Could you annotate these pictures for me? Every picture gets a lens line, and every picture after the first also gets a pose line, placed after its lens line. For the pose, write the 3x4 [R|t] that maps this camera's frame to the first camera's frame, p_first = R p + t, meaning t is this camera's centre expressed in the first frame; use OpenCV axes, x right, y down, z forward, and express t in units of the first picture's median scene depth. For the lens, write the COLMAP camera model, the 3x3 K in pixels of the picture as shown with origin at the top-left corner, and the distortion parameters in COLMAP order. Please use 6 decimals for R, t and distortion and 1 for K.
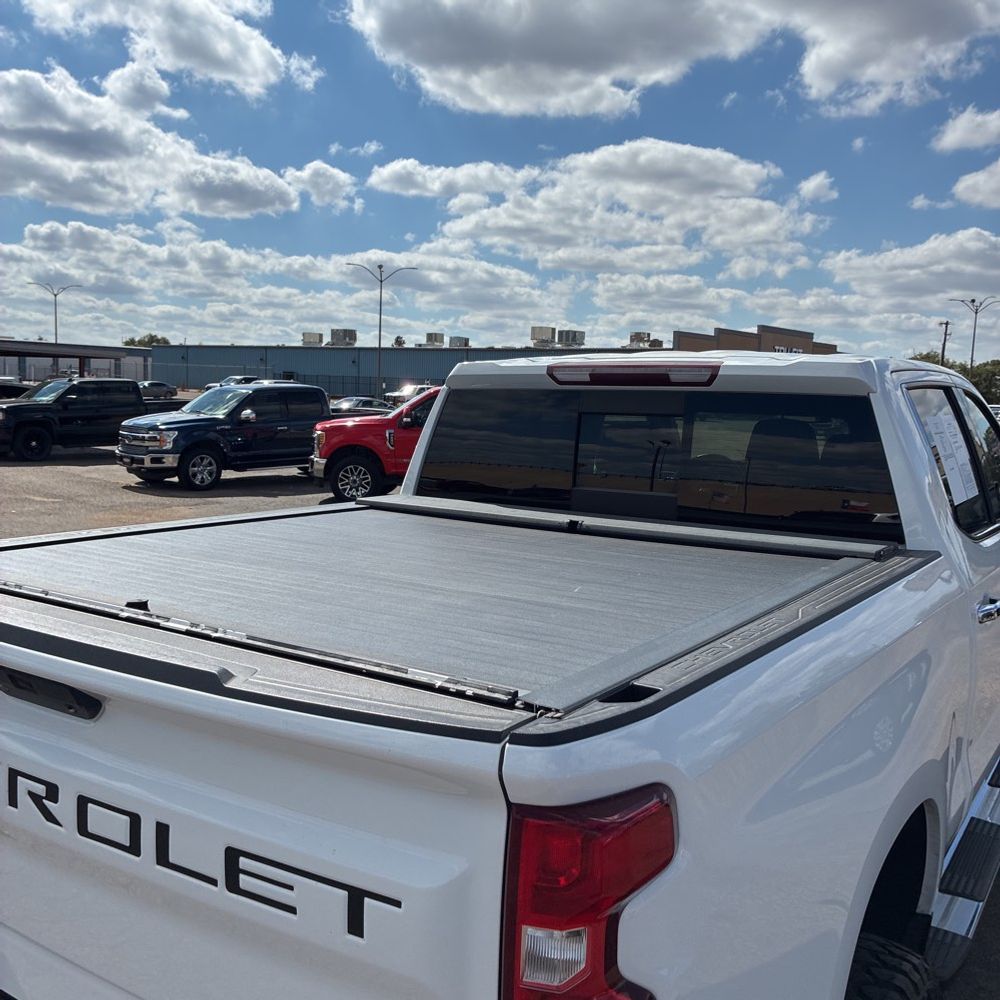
lens RADIAL K [[1018.6, 0, 489.2], [0, 1018.6, 486.6], [0, 0, 1]] dist [0.029068, 0.000000]
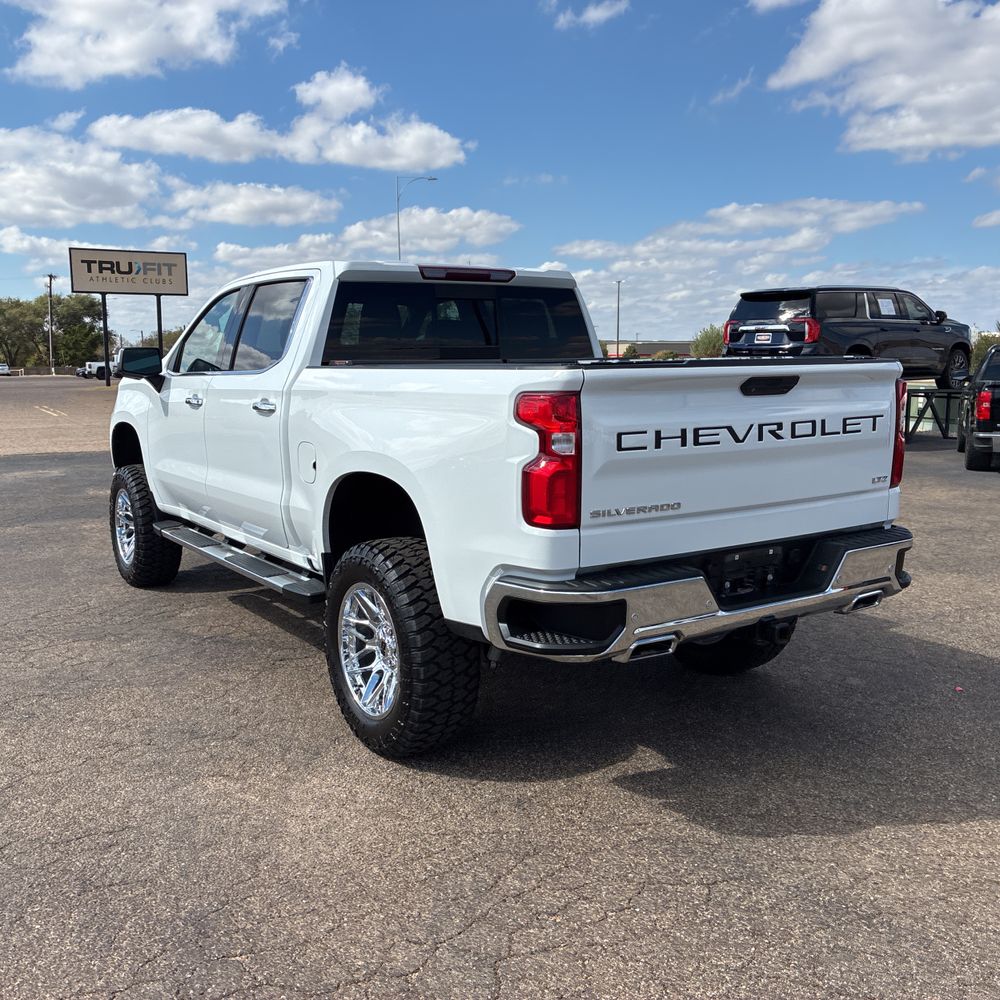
lens RADIAL K [[1018.6, 0, 493.3], [0, 1018.6, 502.4], [0, 0, 1]] dist [0.029068, 0.000000]
pose [[0.381563, -0.161361, 0.910150, -1.362477], [0.106051, 0.985785, 0.130311, 0.041757], [-0.918239, 0.046801, 0.393252, 0.319918]]
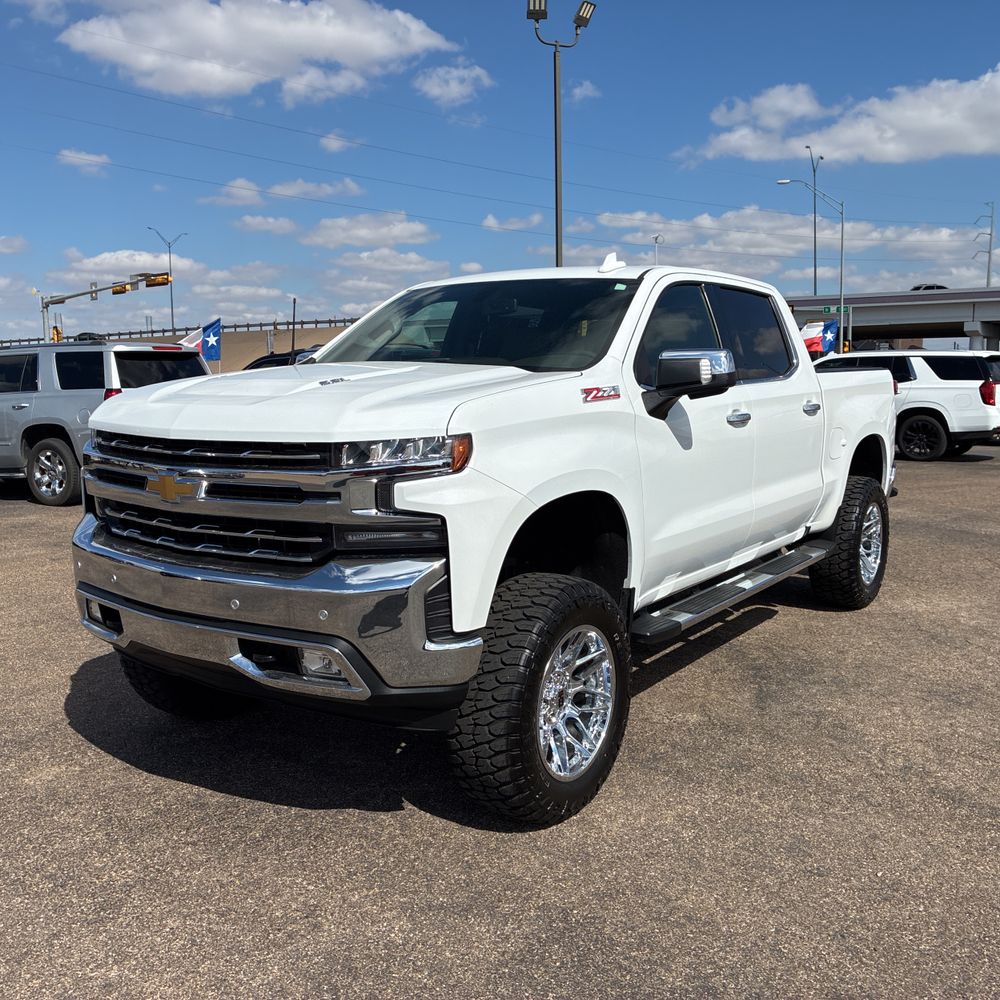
lens RADIAL K [[1018.6, 0, 501.7], [0, 1018.6, 497.8], [0, 0, 1]] dist [0.029068, 0.000000]
pose [[-0.999665, -0.024591, 0.008053, 0.439149], [-0.022149, 0.974093, 0.225059, -0.169115], [-0.013378, 0.224805, -0.974312, 2.986533]]
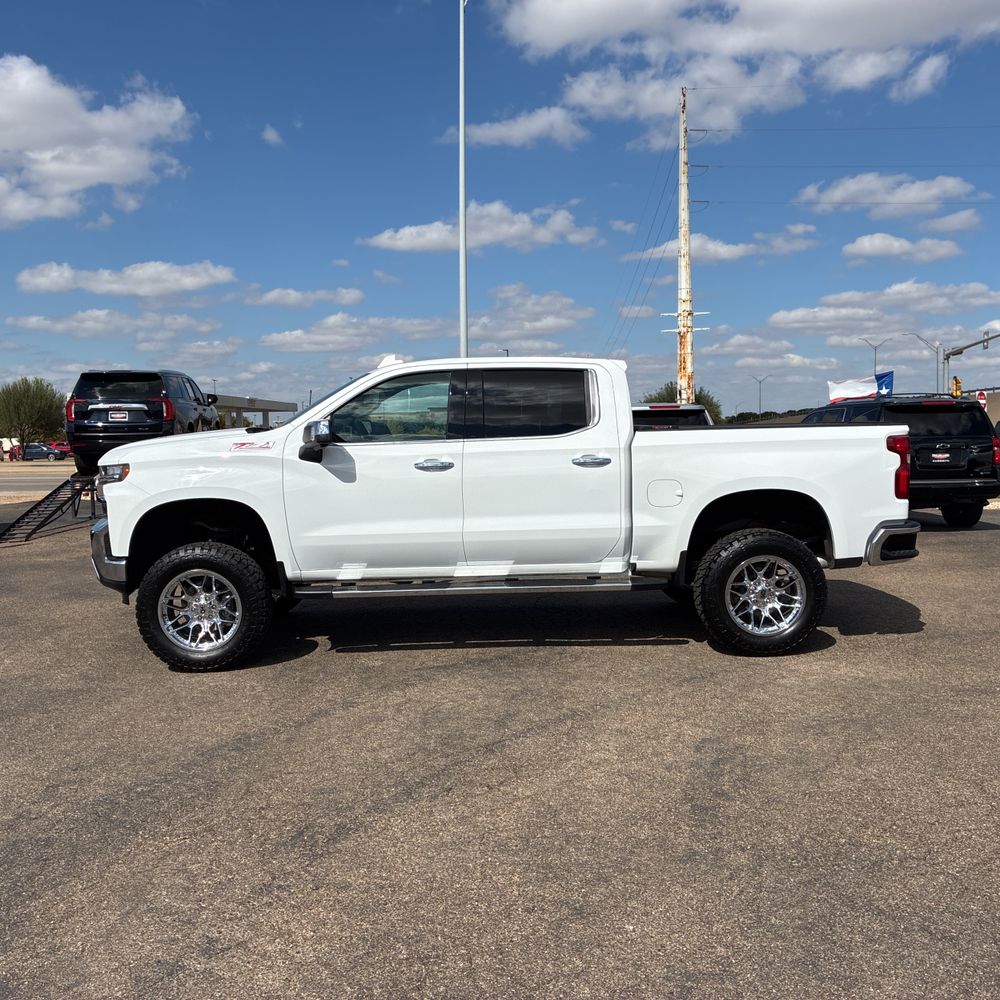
lens RADIAL K [[1018.6, 0, 507.6], [0, 1018.6, 496.1], [0, 0, 1]] dist [0.029068, 0.000000]
pose [[-0.587575, -0.076331, 0.805561, -1.684127], [0.079204, 0.985335, 0.151136, -0.197767], [-0.805284, 0.152607, -0.572912, 2.600018]]
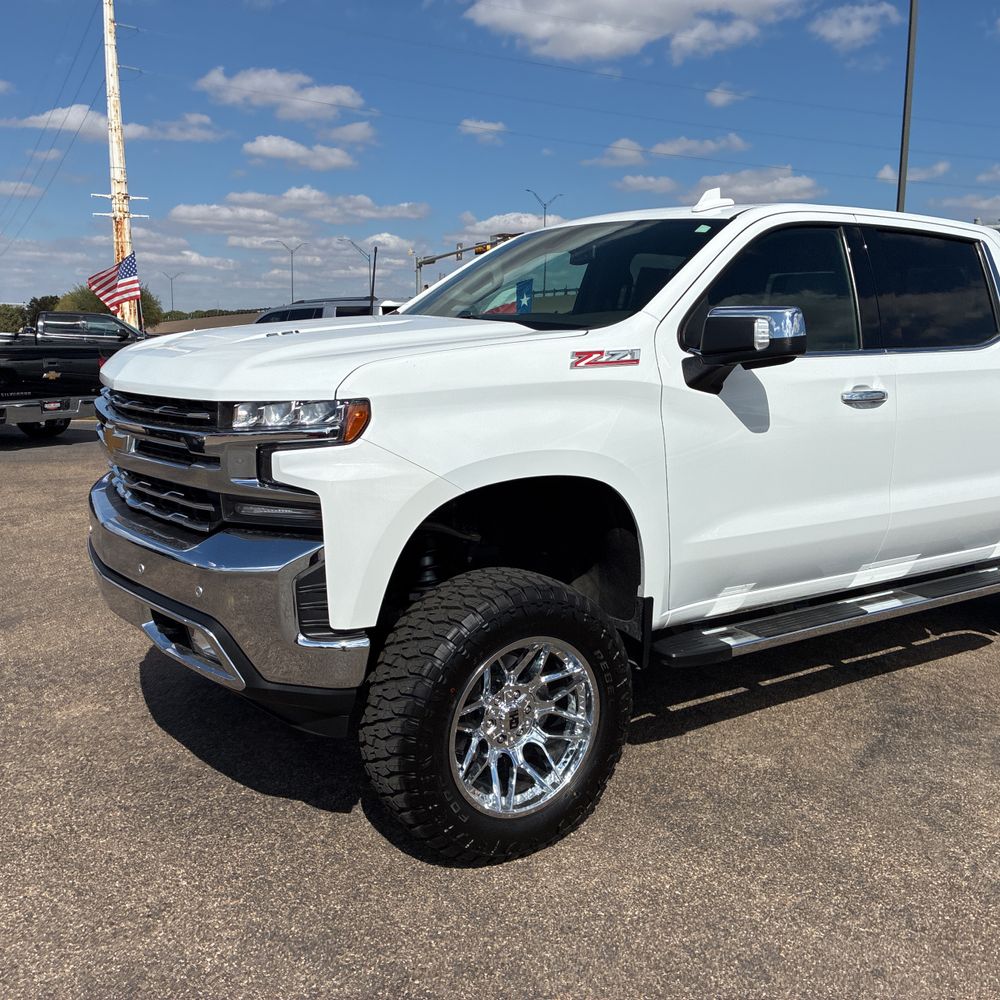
lens RADIAL K [[1018.6, 0, 492.0], [0, 1018.6, 490.8], [0, 0, 1]] dist [0.029068, 0.000000]
pose [[-0.928076, -0.103130, 0.357825, 0.075461], [-0.006878, 0.965471, 0.260421, -0.152981], [-0.372327, 0.239229, -0.896740, 2.743502]]
